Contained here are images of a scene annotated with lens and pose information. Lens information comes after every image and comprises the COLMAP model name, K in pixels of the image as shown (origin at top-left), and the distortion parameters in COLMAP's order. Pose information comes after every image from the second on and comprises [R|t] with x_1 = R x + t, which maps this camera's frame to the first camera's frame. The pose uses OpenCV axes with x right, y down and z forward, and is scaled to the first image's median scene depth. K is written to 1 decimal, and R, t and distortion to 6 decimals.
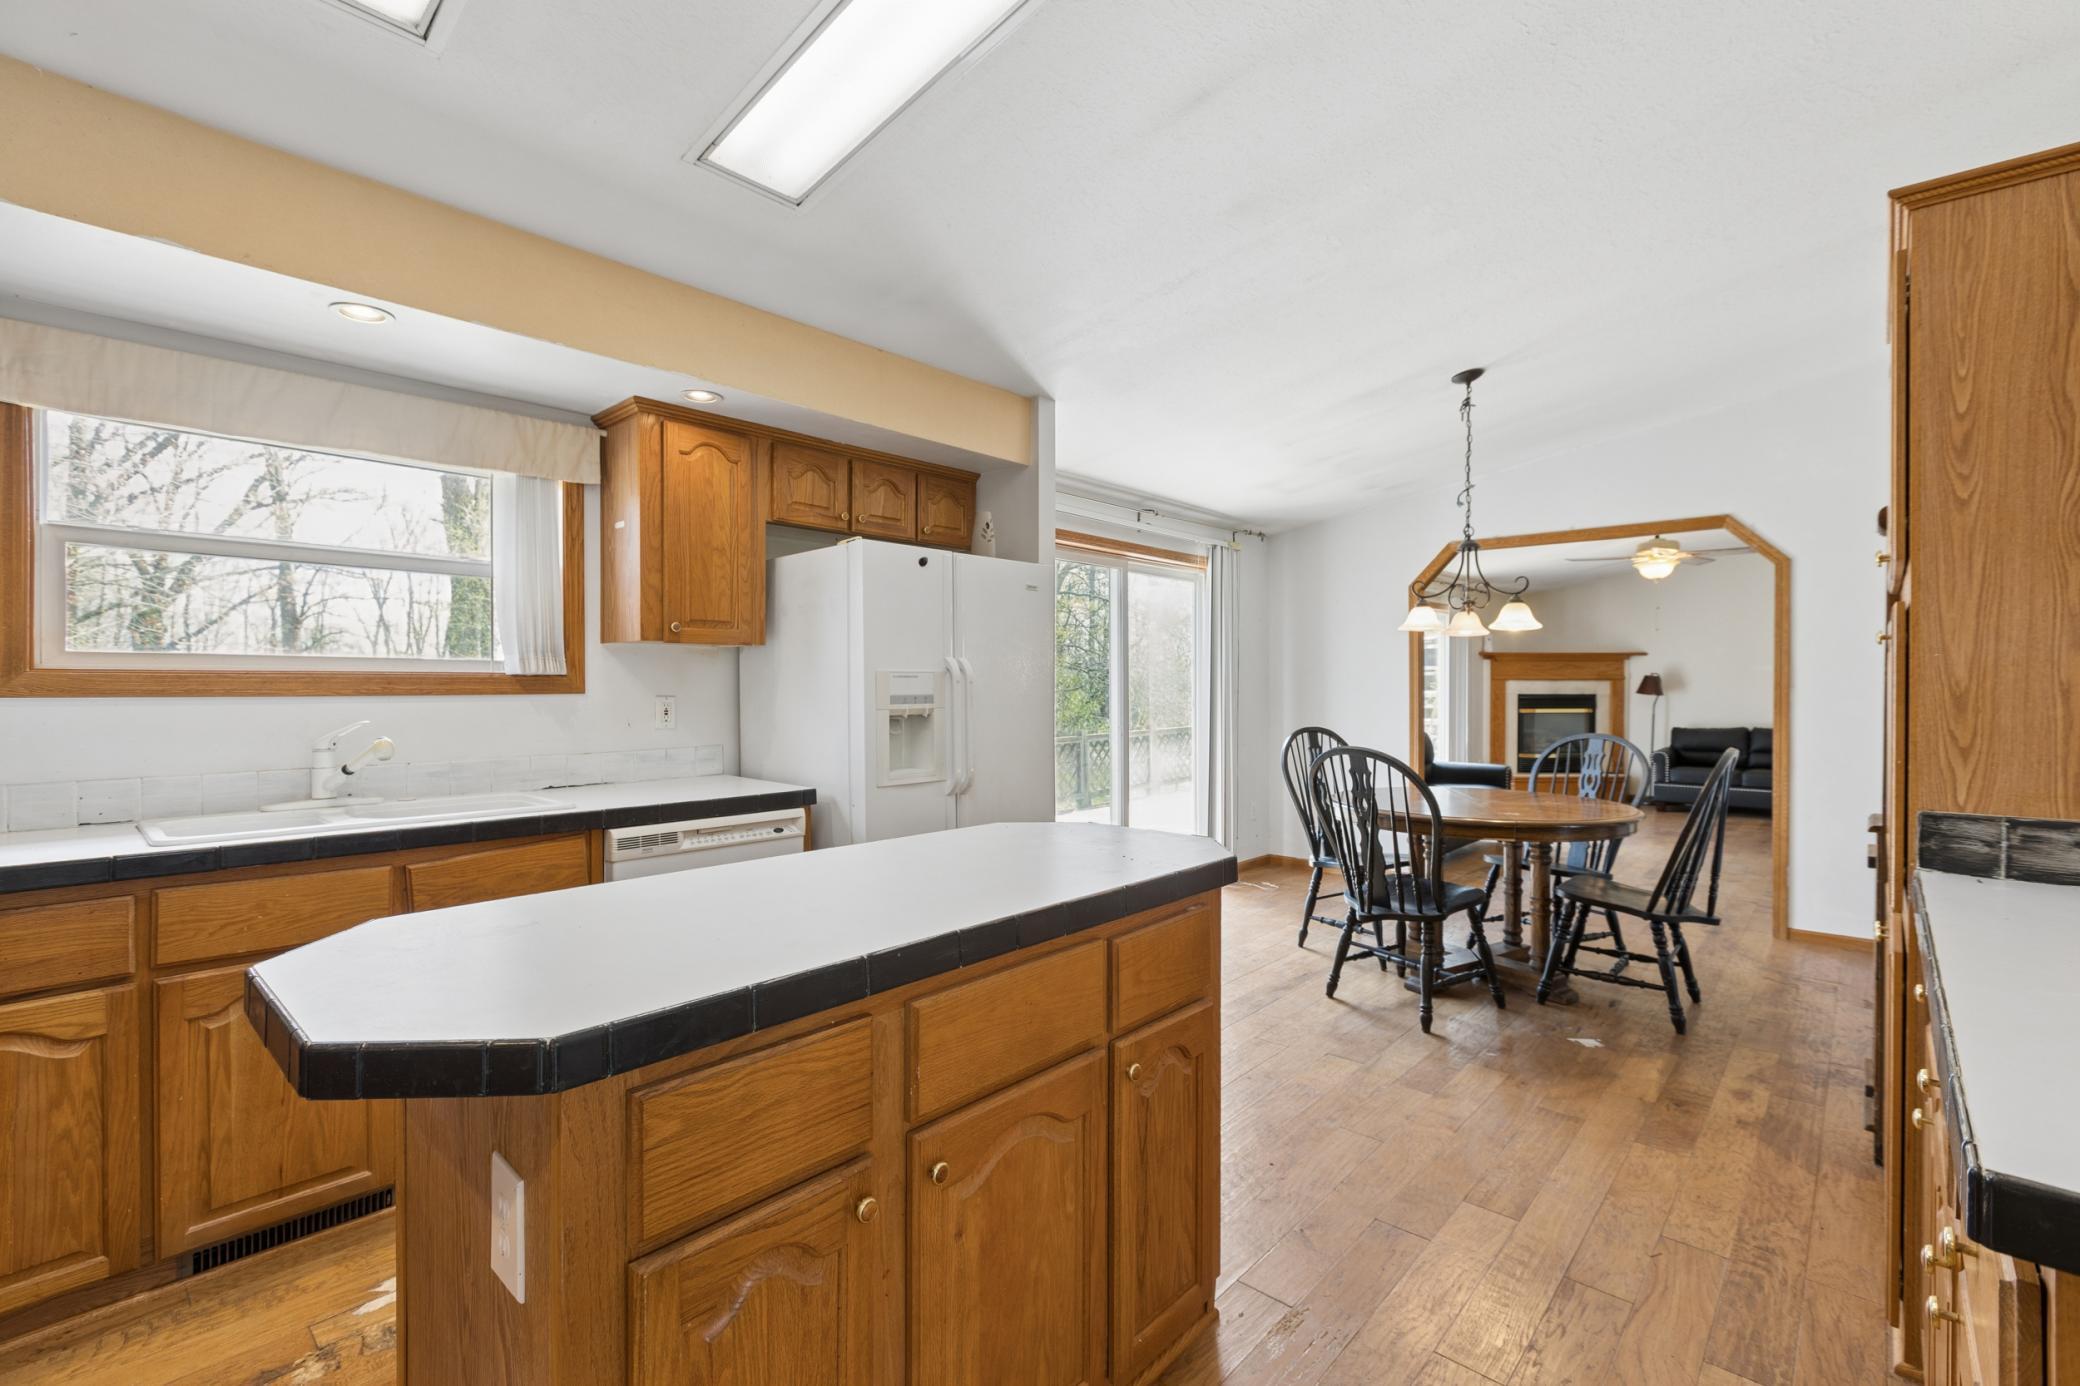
lens RADIAL K [[932.4, 0, 1040.0], [0, 932.4, 693.0], [0, 0, 1]] dist [-0.001512, -0.000009]
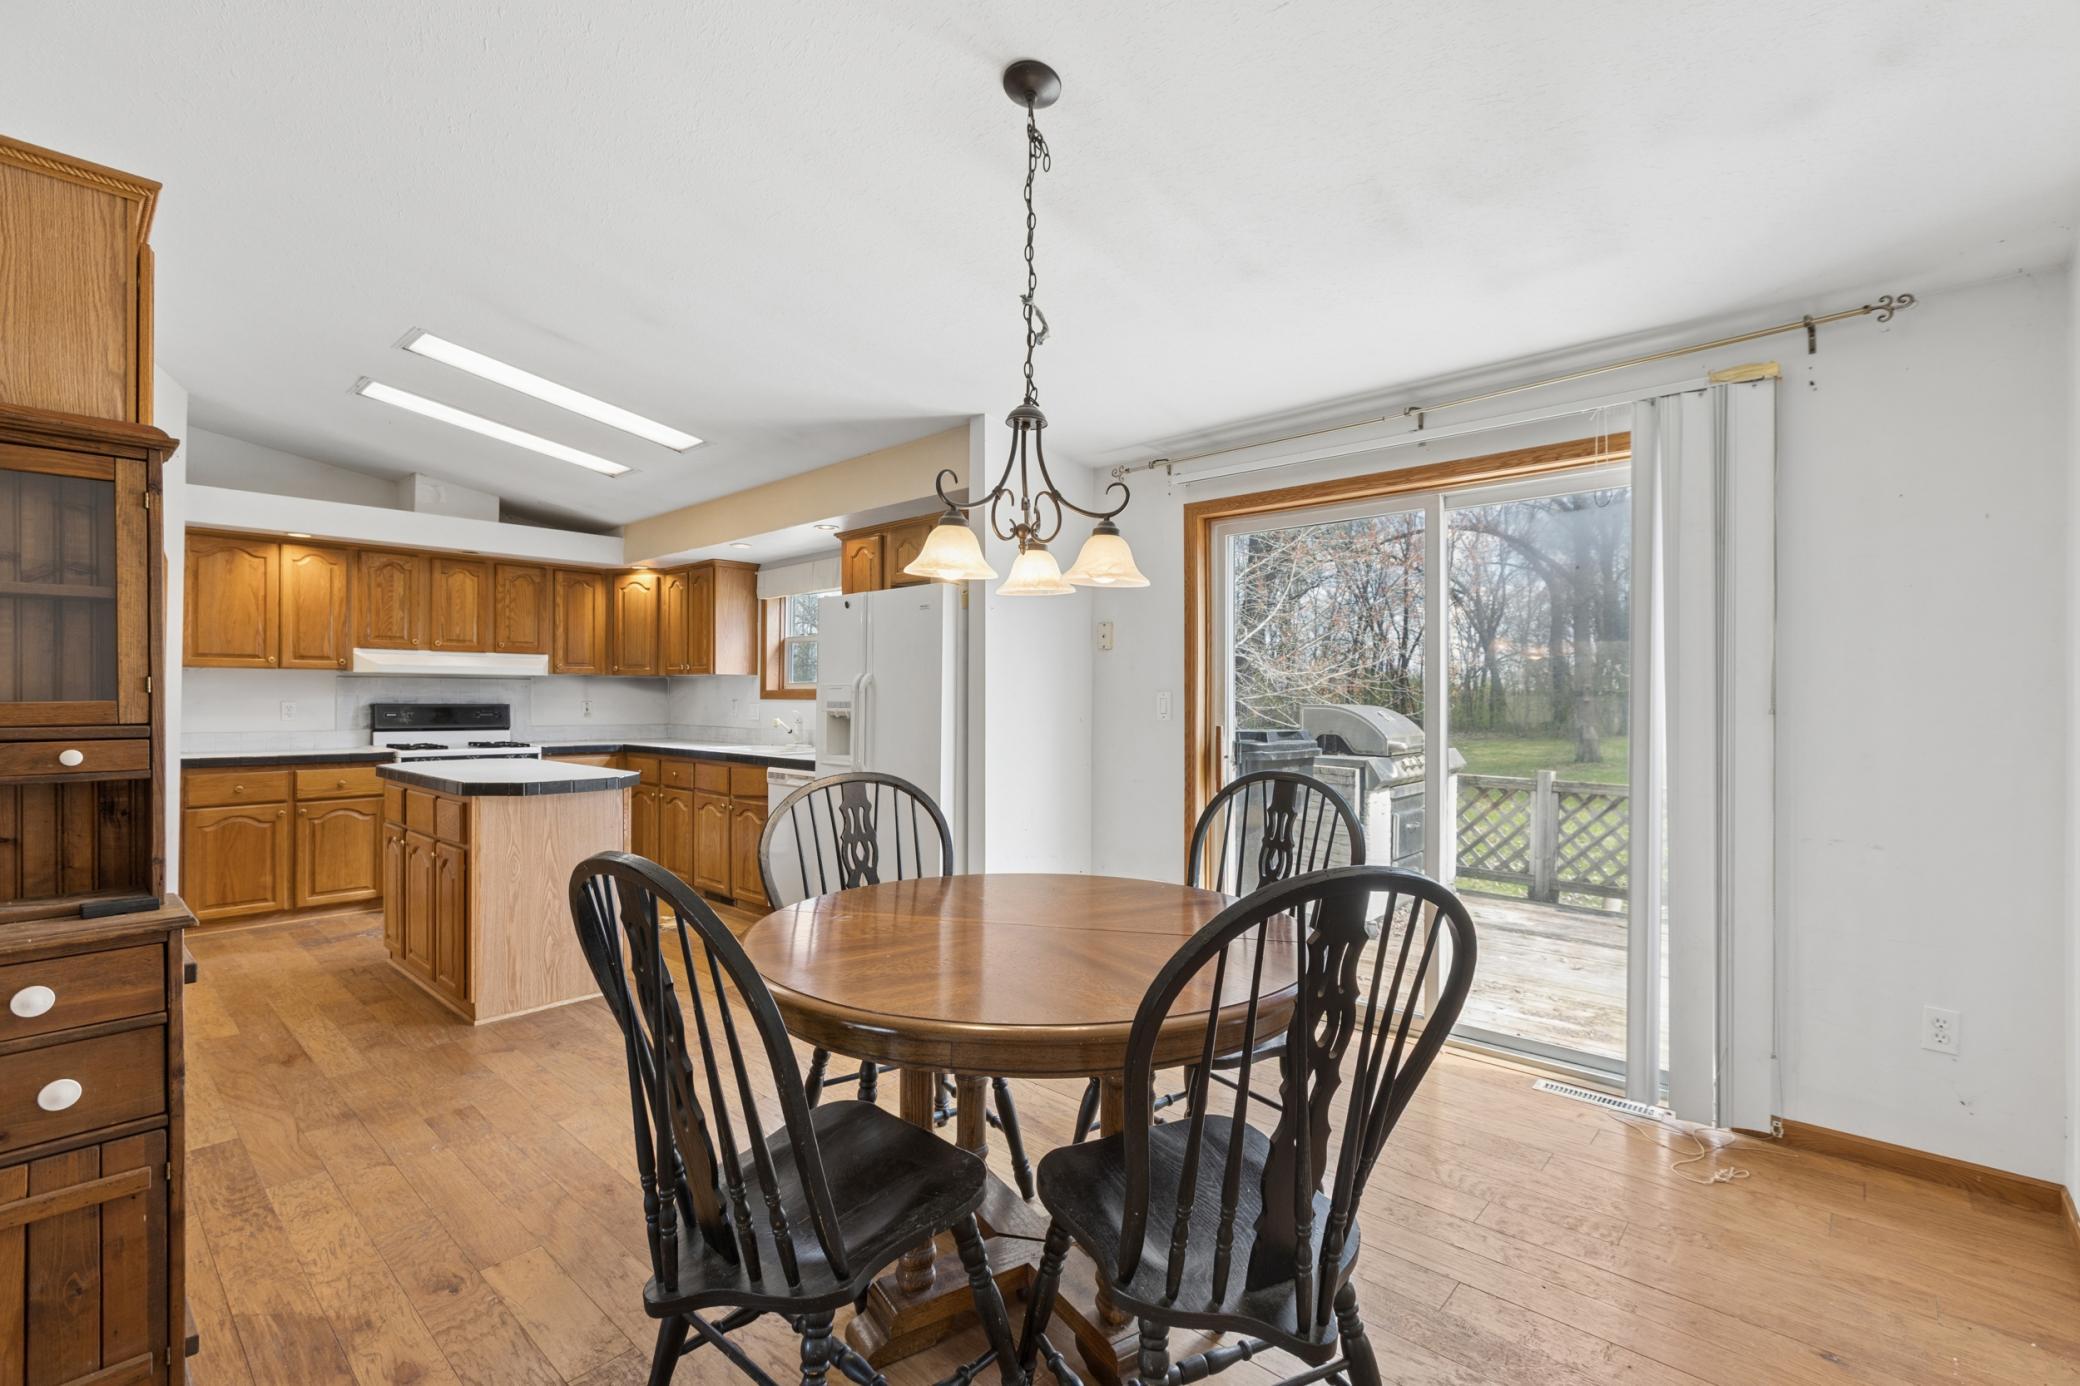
lens RADIAL K [[932.4, 0, 1040.0], [0, 932.4, 693.0], [0, 0, 1]] dist [-0.001512, -0.000009]
pose [[-0.011691, -0.003270, -0.999926, 1.169207], [-0.009607, 0.999949, -0.003158, -0.008638], [0.999886, 0.009569, -0.011721, 1.221283]]
